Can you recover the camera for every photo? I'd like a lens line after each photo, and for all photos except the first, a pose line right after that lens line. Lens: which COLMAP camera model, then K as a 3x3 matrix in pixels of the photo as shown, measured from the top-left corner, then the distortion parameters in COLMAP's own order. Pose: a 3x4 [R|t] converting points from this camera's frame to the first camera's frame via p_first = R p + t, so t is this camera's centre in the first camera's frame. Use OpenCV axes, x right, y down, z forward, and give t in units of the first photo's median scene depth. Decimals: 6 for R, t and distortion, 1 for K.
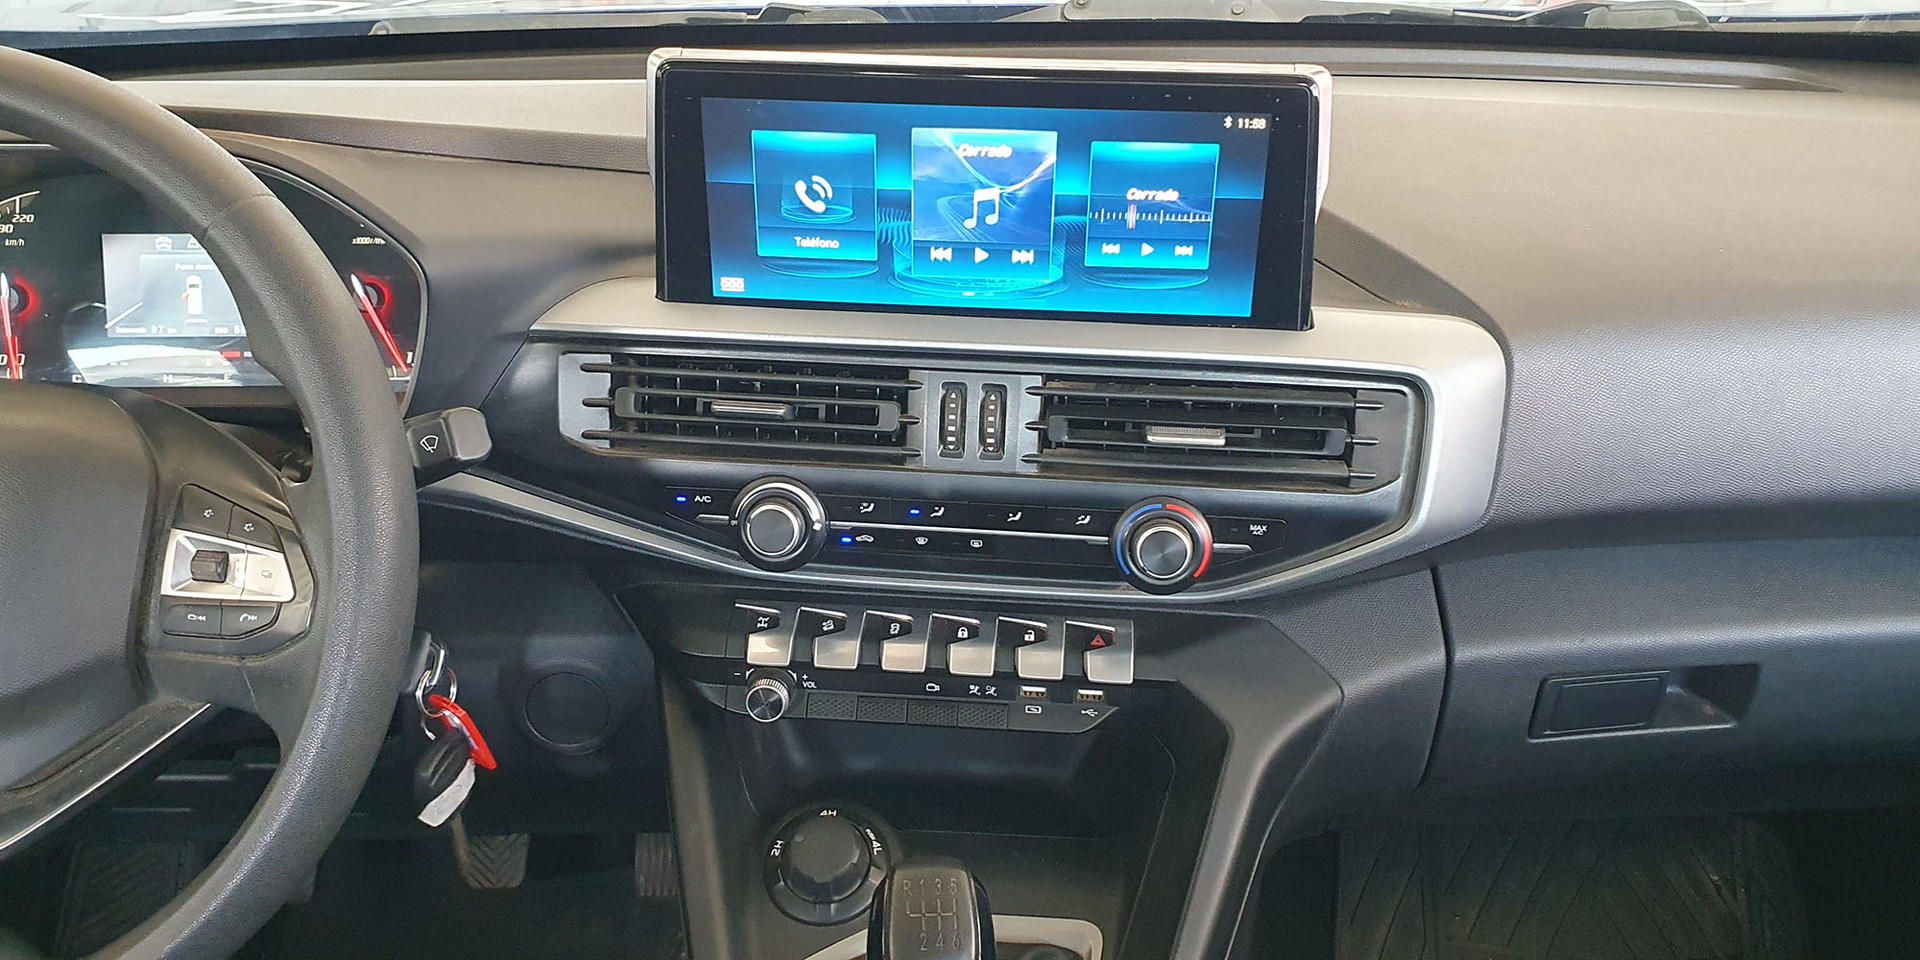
lens RADIAL K [[1559.3, 0, 936.9], [0, 1559.3, 519.5], [0, 0, 1]] dist [0.150723, -0.334865]
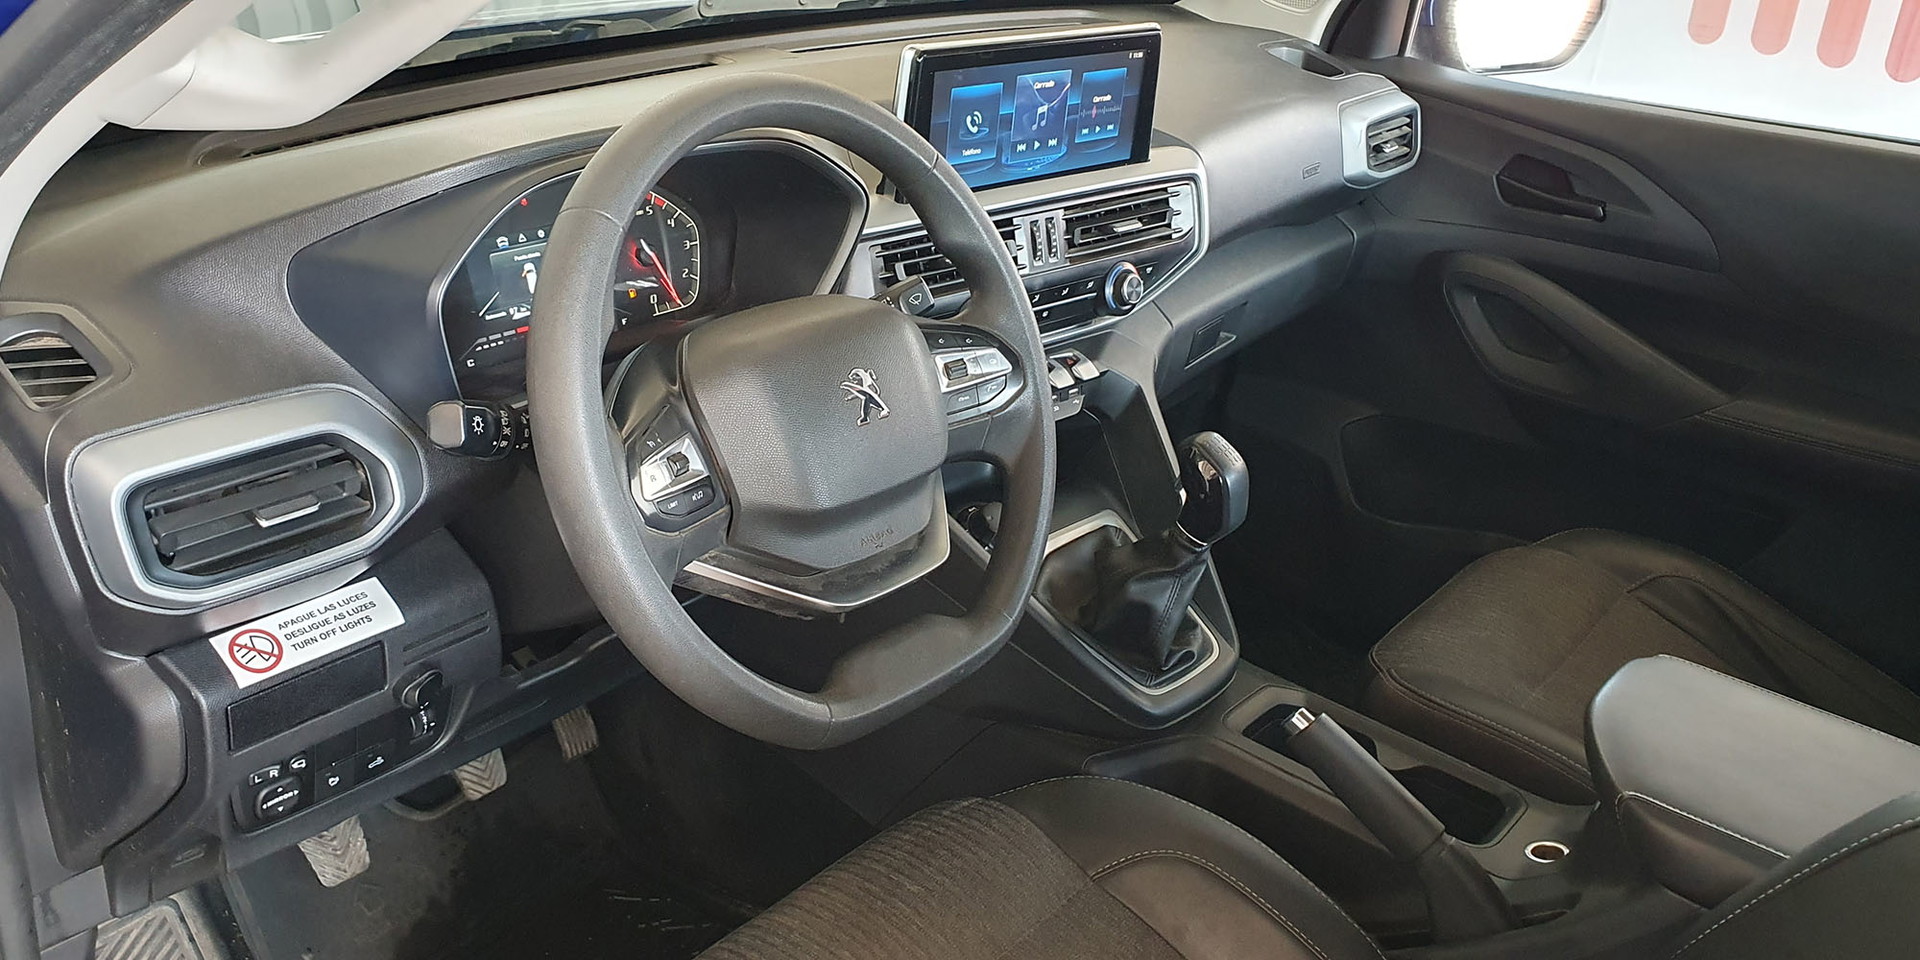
lens RADIAL K [[1559.3, 0, 936.9], [0, 1559.3, 519.5], [0, 0, 1]] dist [0.150723, -0.334865]
pose [[0.646810, -0.299452, 0.701402, -1.392671], [0.287225, 0.947621, 0.139702, -0.047232], [-0.706497, 0.111100, 0.698941, -0.113891]]
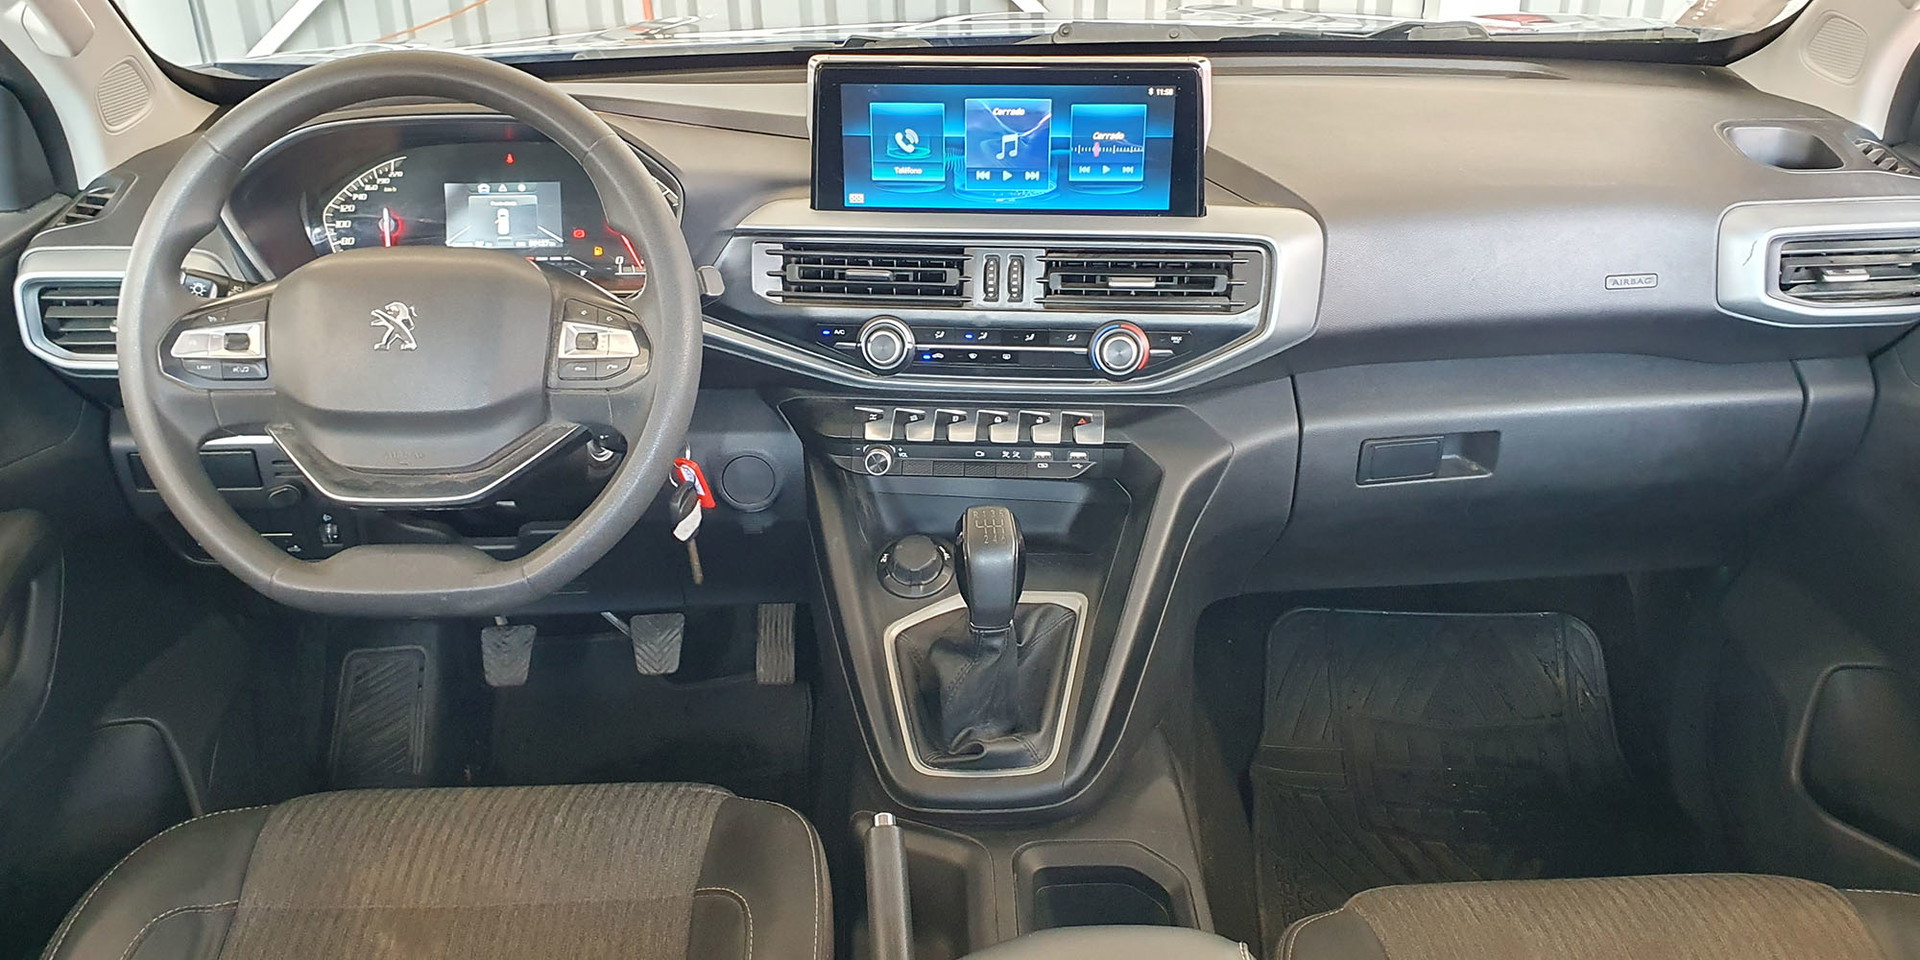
lens RADIAL K [[1548.0, 0, 941.5], [0, 1548.0, 540.9], [0, 0, 1]] dist [0.144908, -0.298736]
pose [[0.999810, -0.019032, 0.004113, -0.055004], [0.019098, 0.999682, -0.016482, 0.241679], [-0.003798, 0.016558, 0.999856, -0.642503]]
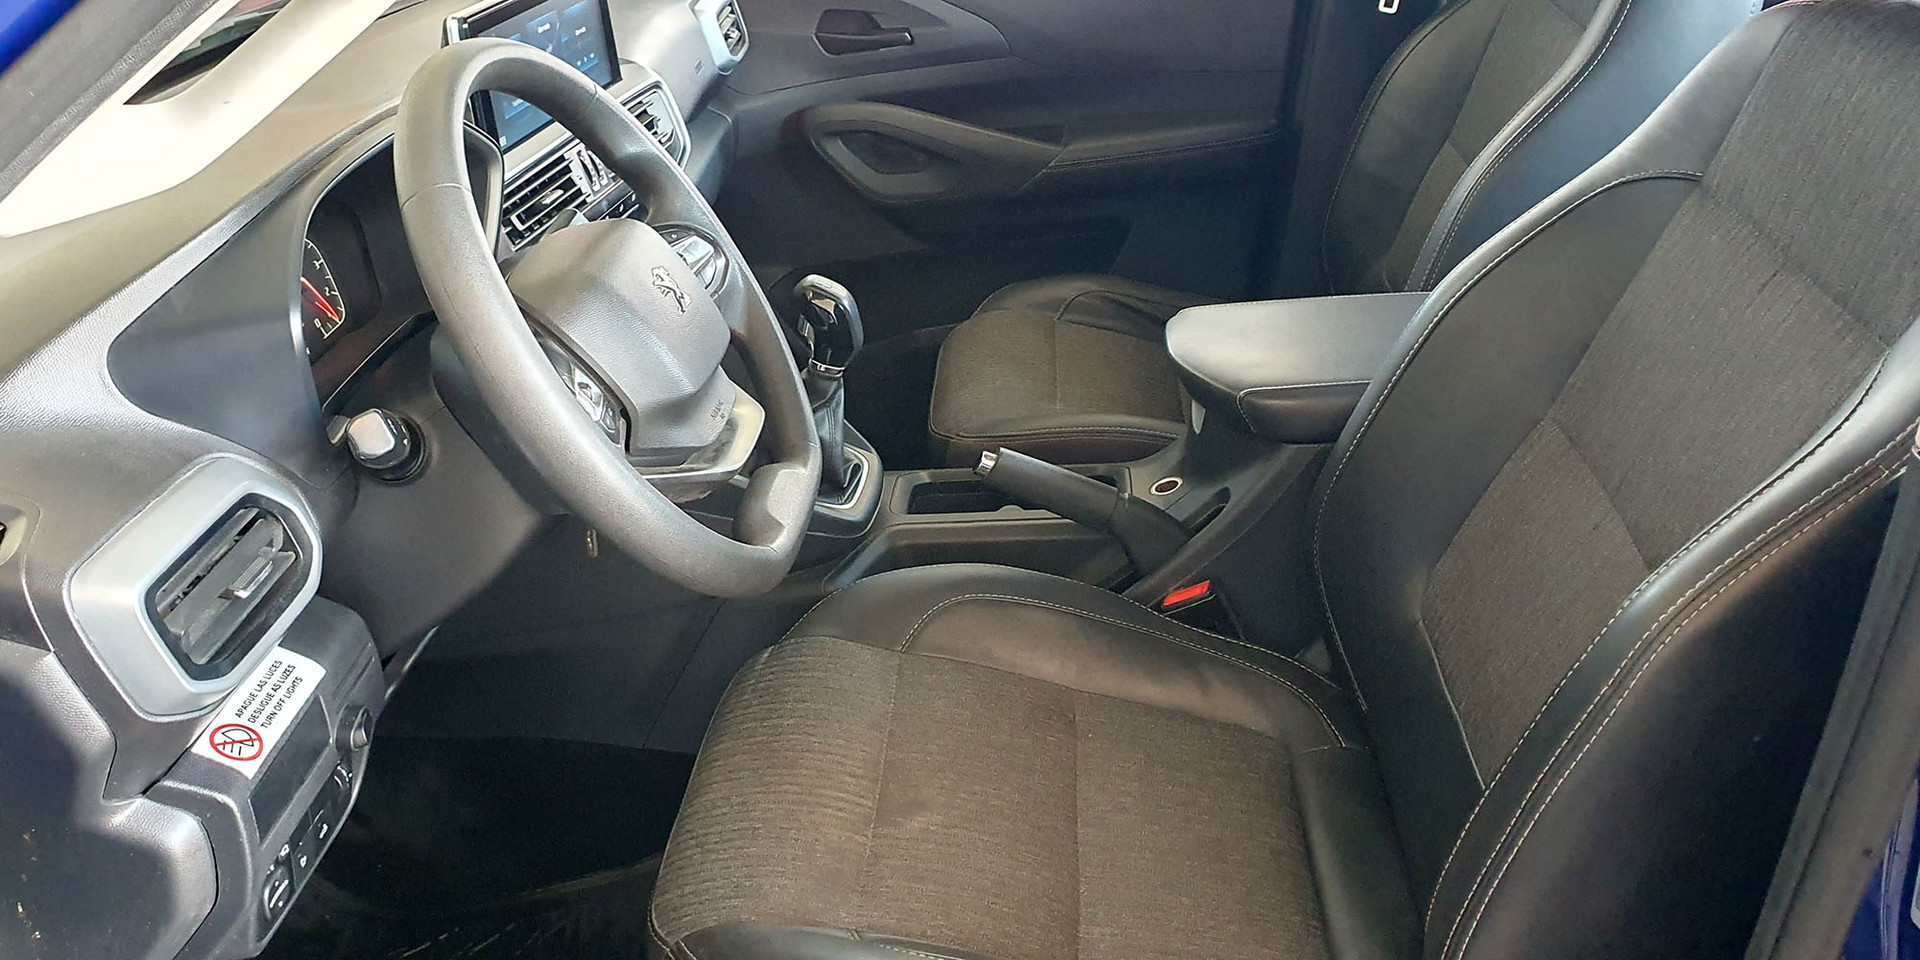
lens RADIAL K [[1559.3, 0, 936.9], [0, 1559.3, 519.5], [0, 0, 1]] dist [0.150723, -0.334865]
pose [[0.085968, -0.477908, 0.874193, -1.832768], [0.545988, 0.756550, 0.359903, -0.203203], [-0.833371, 0.446358, 0.325971, 0.217452]]
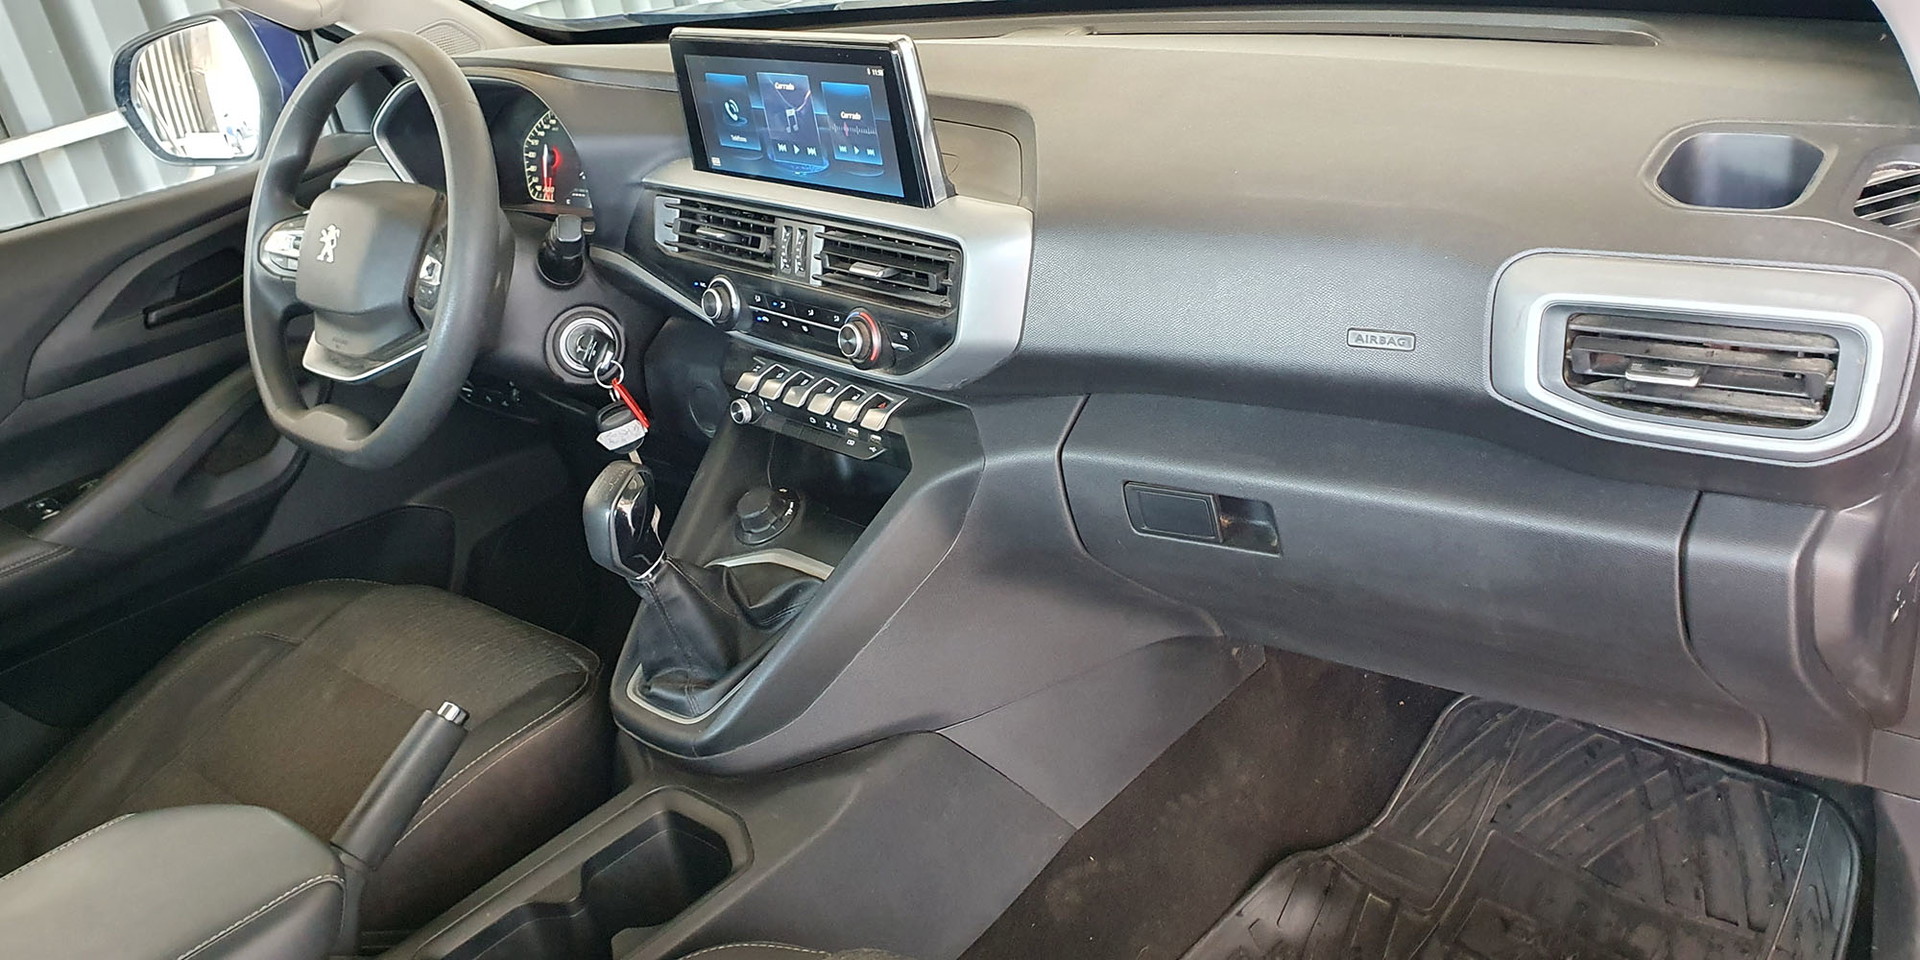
lens RADIAL K [[1559.3, 0, 936.9], [0, 1559.3, 519.5], [0, 0, 1]] dist [0.150723, -0.334865]
pose [[0.725253, 0.194310, -0.660493, 1.300043], [-0.170107, 0.980177, 0.101572, 0.022422], [0.667136, 0.038689, 0.743930, -0.133260]]
